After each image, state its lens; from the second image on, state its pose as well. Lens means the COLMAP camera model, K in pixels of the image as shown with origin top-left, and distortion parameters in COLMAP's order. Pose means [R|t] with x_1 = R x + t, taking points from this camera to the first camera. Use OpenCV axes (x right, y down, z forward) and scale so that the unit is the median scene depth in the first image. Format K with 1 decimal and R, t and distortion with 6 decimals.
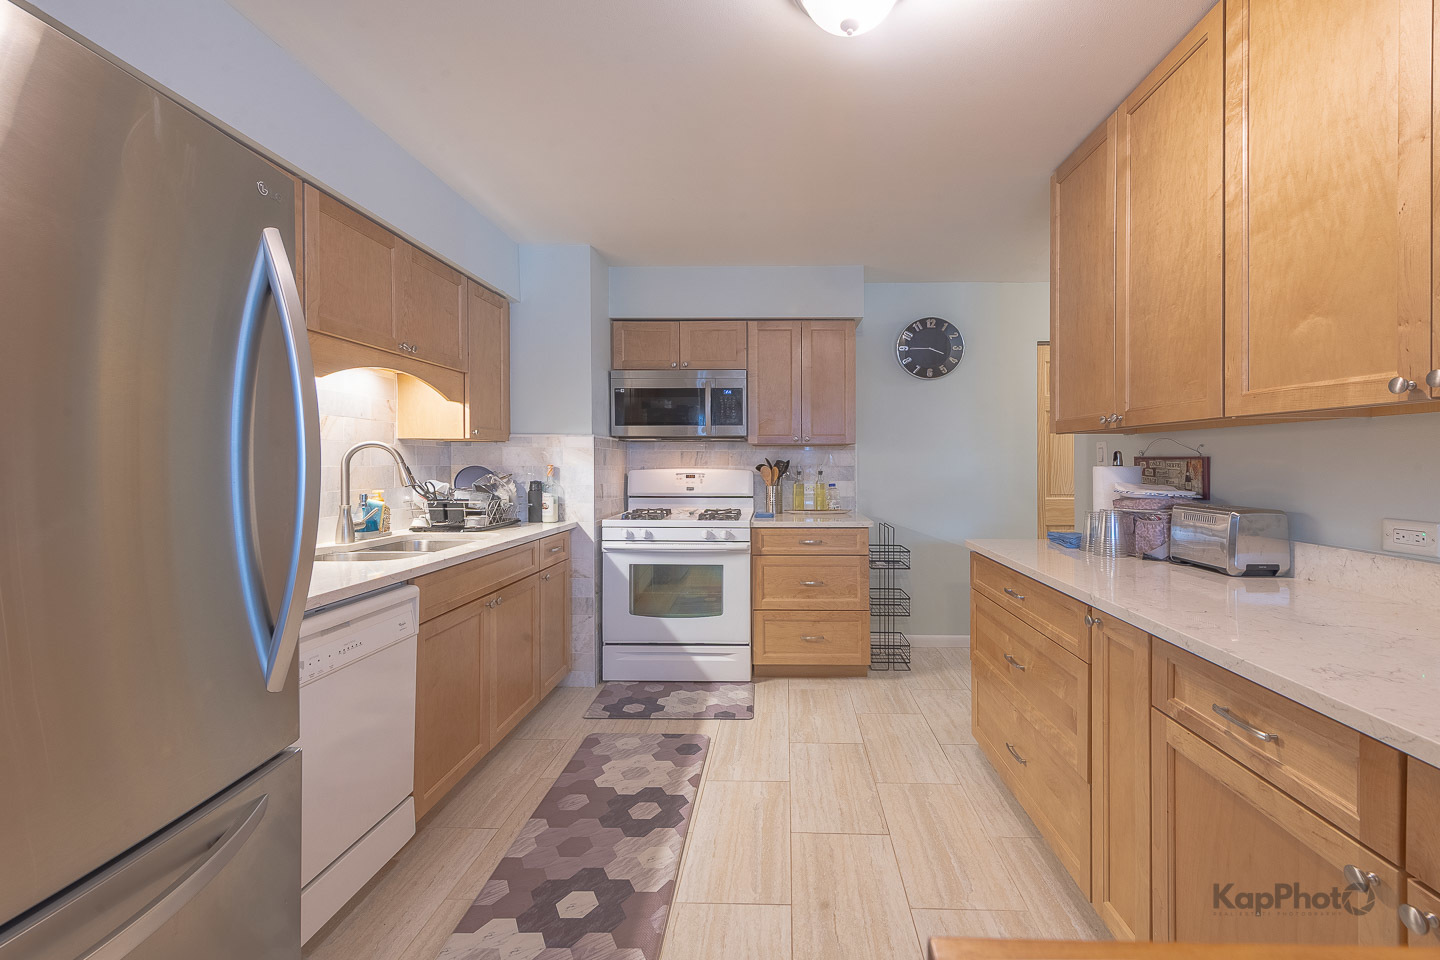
lens RADIAL K [[571.3, 0, 782.3], [0, 571.3, 462.2], [0, 0, 1]] dist [0.010652, -0.000295]
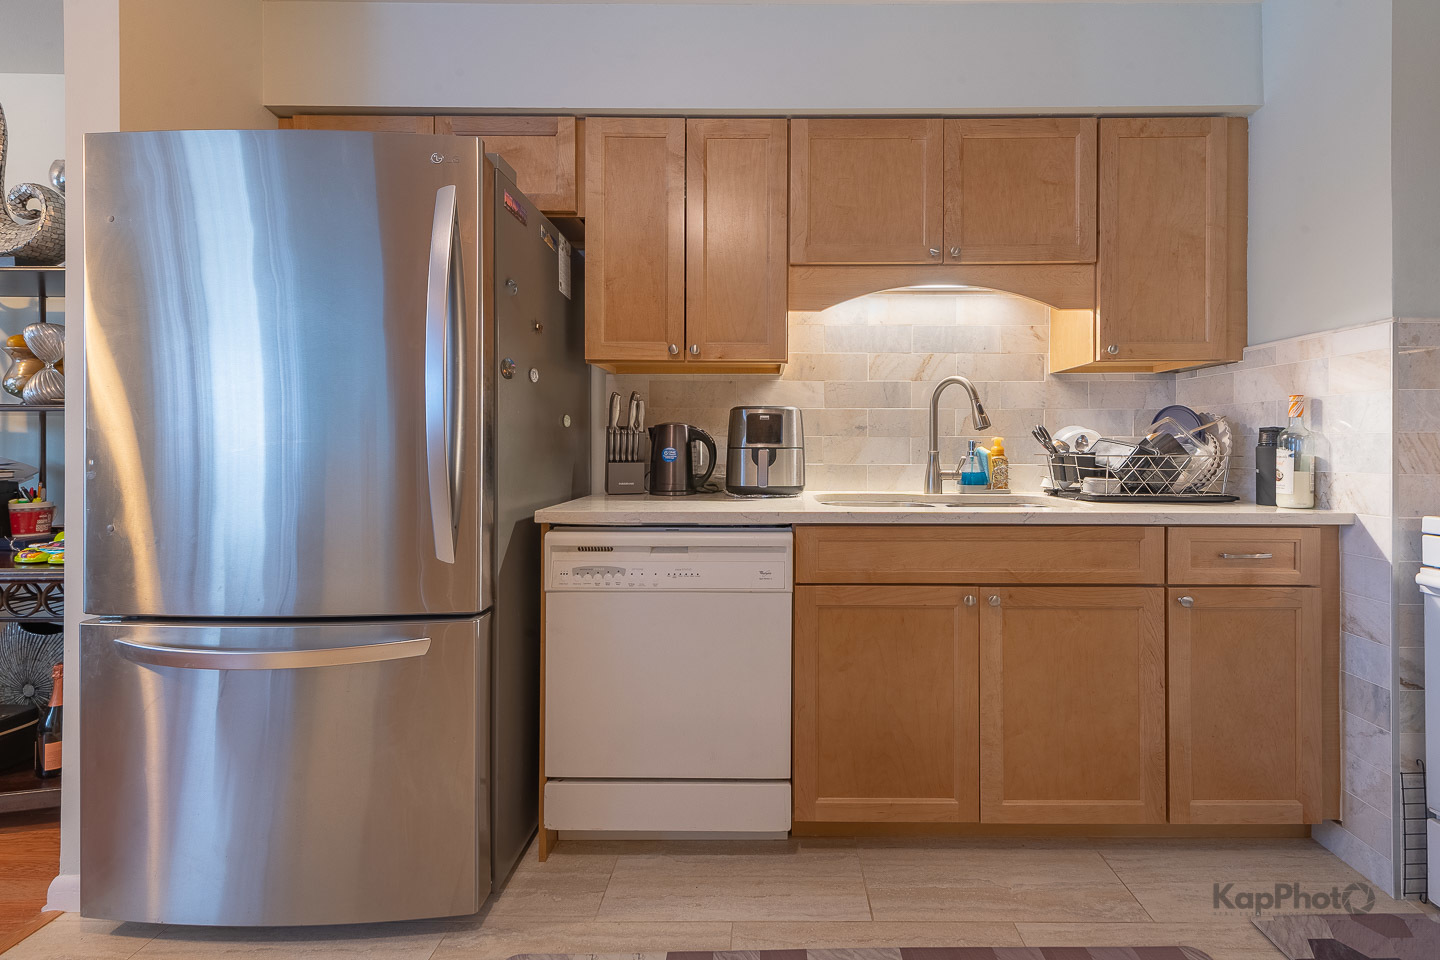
lens RADIAL K [[585.7, 0, 634.2], [0, 585.7, 436.1], [0, 0, 1]] dist [0.001977, -0.000483]
pose [[0.006146, -0.001809, -0.999979, 0.131841], [0.004306, 0.999989, -0.001783, 0.047054], [0.999972, -0.004295, 0.006154, 0.487471]]
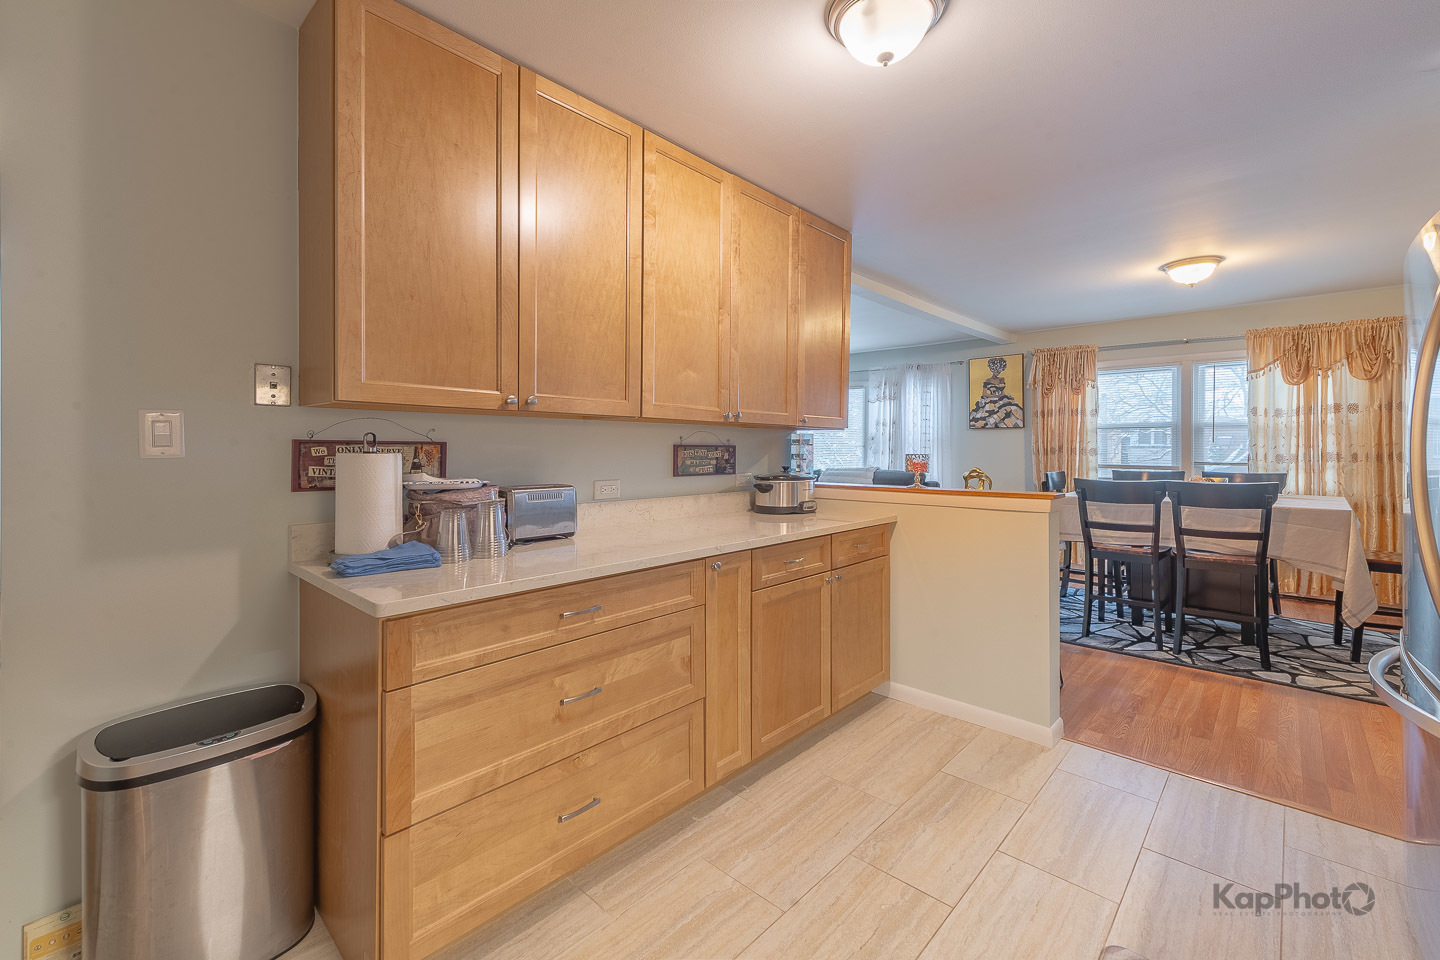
lens RADIAL K [[629.0, 0, 727.1], [0, 629.0, 445.2], [0, 0, 1]] dist [0.013660, -0.008278]
pose [[-0.747634, -0.002540, 0.664106, -0.211860], [-0.004212, 0.999991, -0.000917, -0.003128], [-0.664098, -0.003483, -0.747637, 0.958083]]
